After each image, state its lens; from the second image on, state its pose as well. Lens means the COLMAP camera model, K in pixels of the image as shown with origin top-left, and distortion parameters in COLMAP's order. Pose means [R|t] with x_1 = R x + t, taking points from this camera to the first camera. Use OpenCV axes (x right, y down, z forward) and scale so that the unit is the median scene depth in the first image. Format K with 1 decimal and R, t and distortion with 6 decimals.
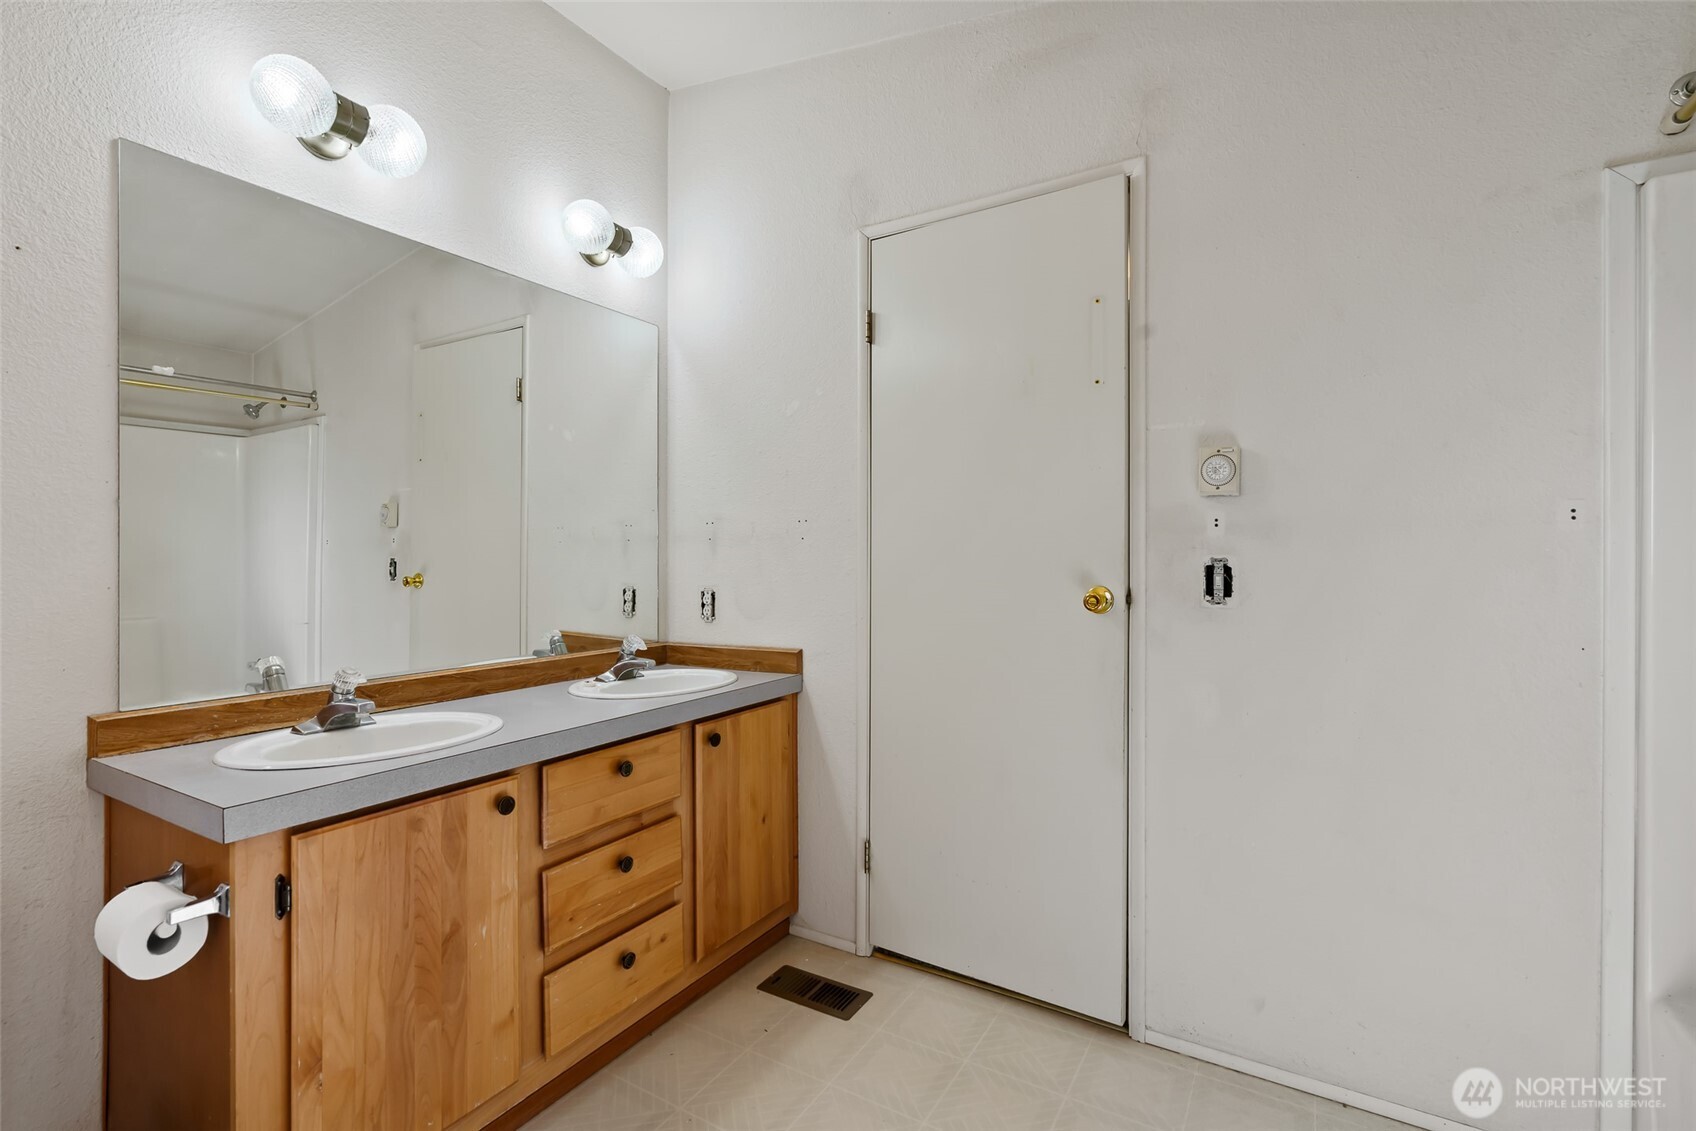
lens RADIAL K [[761.8, 0, 851.2], [0, 761.8, 568.0], [0, 0, 1]] dist [0.000719, 0.000403]
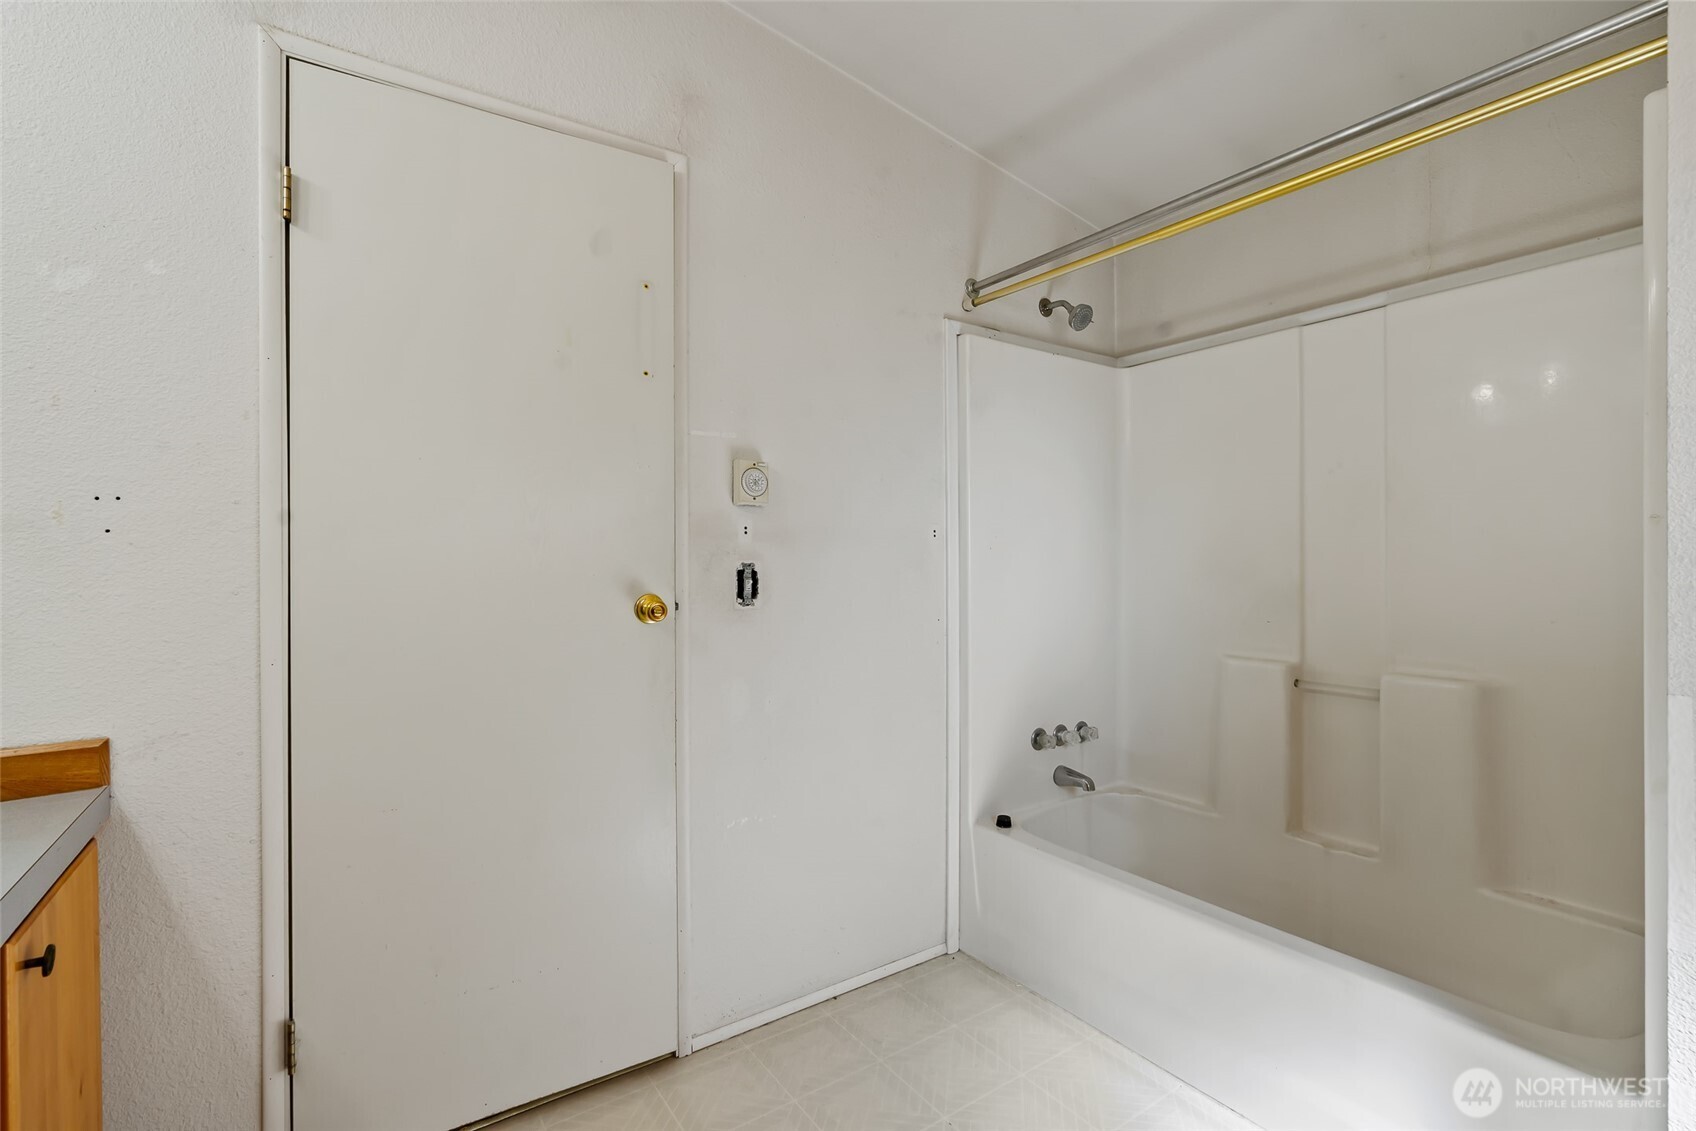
lens RADIAL K [[767.8, 0, 836.0], [0, 767.8, 569.4], [0, 0, 1]] dist [-0.007564, 0.000113]
pose [[0.421229, -0.013672, 0.906851, -0.439863], [0.016952, 0.999830, 0.007199, -0.009462], [-0.906796, 0.012341, 0.421390, 0.412587]]
